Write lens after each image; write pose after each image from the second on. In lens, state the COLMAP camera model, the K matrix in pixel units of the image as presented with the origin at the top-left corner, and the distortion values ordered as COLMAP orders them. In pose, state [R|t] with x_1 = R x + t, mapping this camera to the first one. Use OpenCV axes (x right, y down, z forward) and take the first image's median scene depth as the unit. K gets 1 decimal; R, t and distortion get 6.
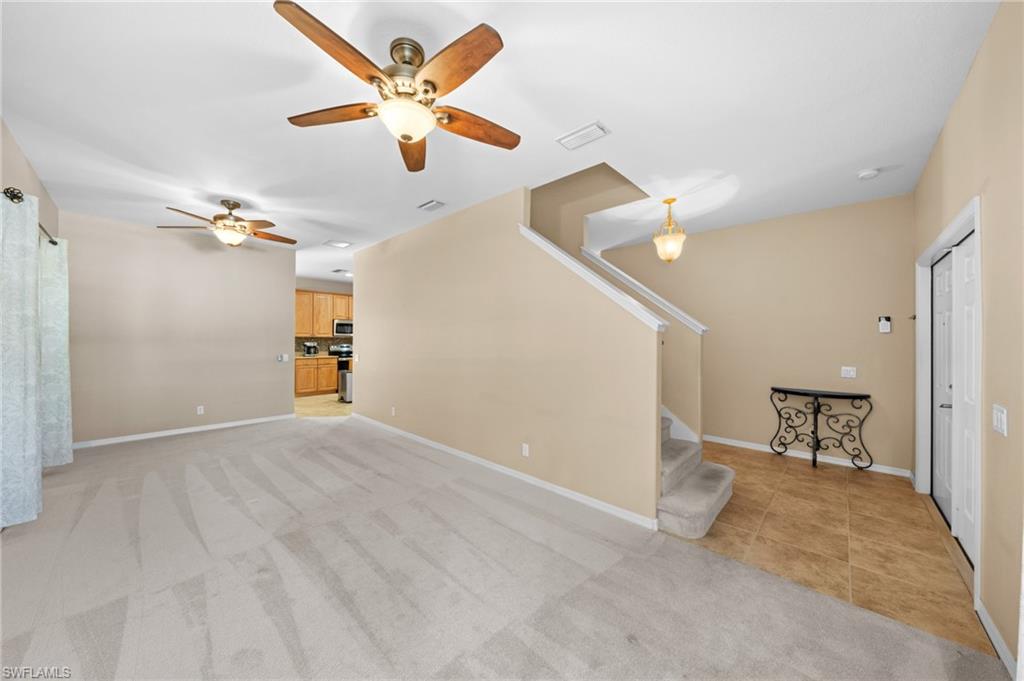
lens RADIAL K [[352.0, 0, 506.6], [0, 352.0, 345.1], [0, 0, 1]] dist [0.000046, 0.000001]
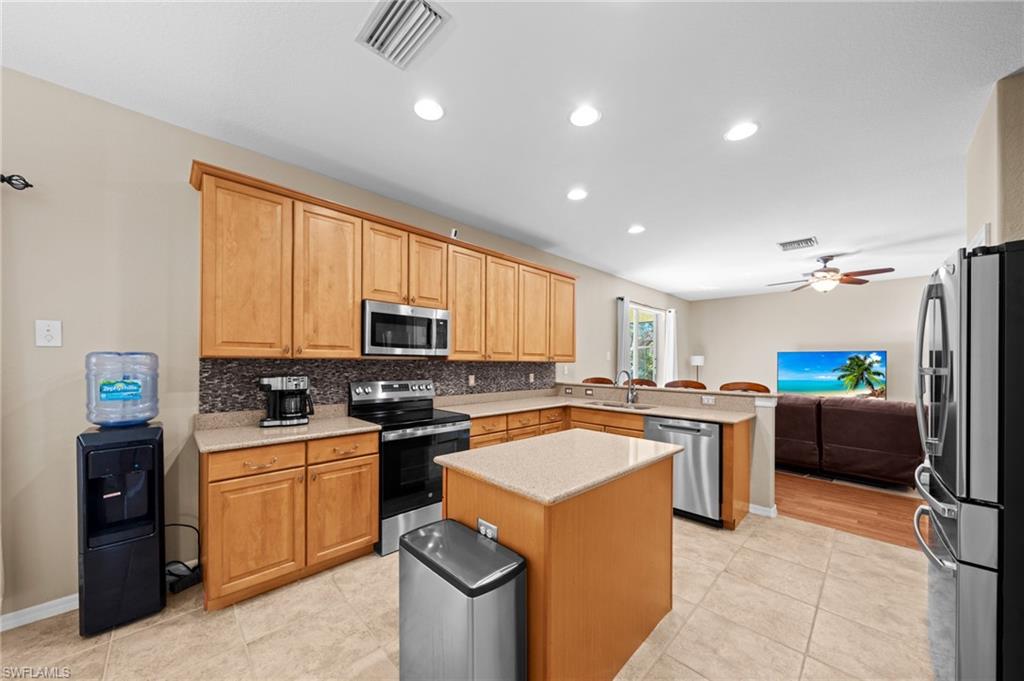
lens RADIAL K [[359.5, 0, 513.9], [0, 359.5, 361.9], [0, 0, 1]] dist [-0.000826, -0.000061]
pose [[0.999765, 0.002589, -0.021522, -0.365851], [-0.002538, 0.999994, 0.002386, -0.021332], [0.021528, -0.002331, 0.999766, 0.712968]]
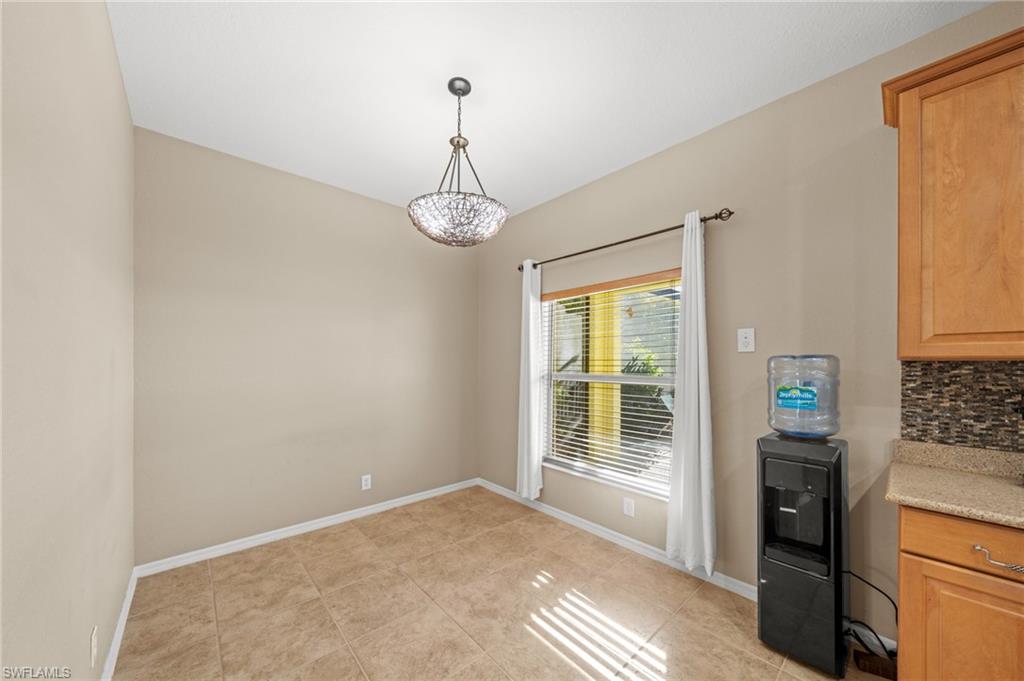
lens RADIAL K [[352.4, 0, 502.3], [0, 352.4, 364.4], [0, 0, 1]] dist [-0.005155, 0.000095]
pose [[-0.081410, -0.002763, -0.996677, -0.404433], [-0.002890, 0.999993, -0.002536, -0.020195], [0.996677, 0.002674, -0.081417, 0.780801]]
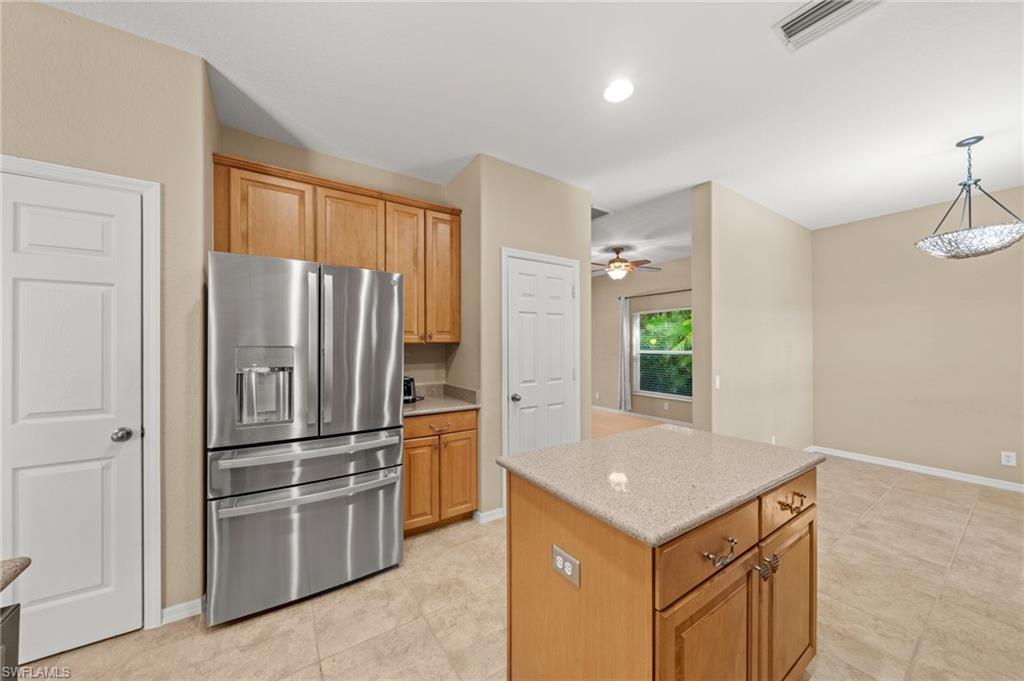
lens RADIAL K [[352.0, 0, 506.6], [0, 352.0, 345.1], [0, 0, 1]] dist [0.000046, 0.000001]
pose [[-0.975745, -0.003056, 0.218888, -0.302916], [-0.003805, 0.999988, -0.003003, -0.018991], [-0.218876, -0.003763, -0.975745, 1.116272]]
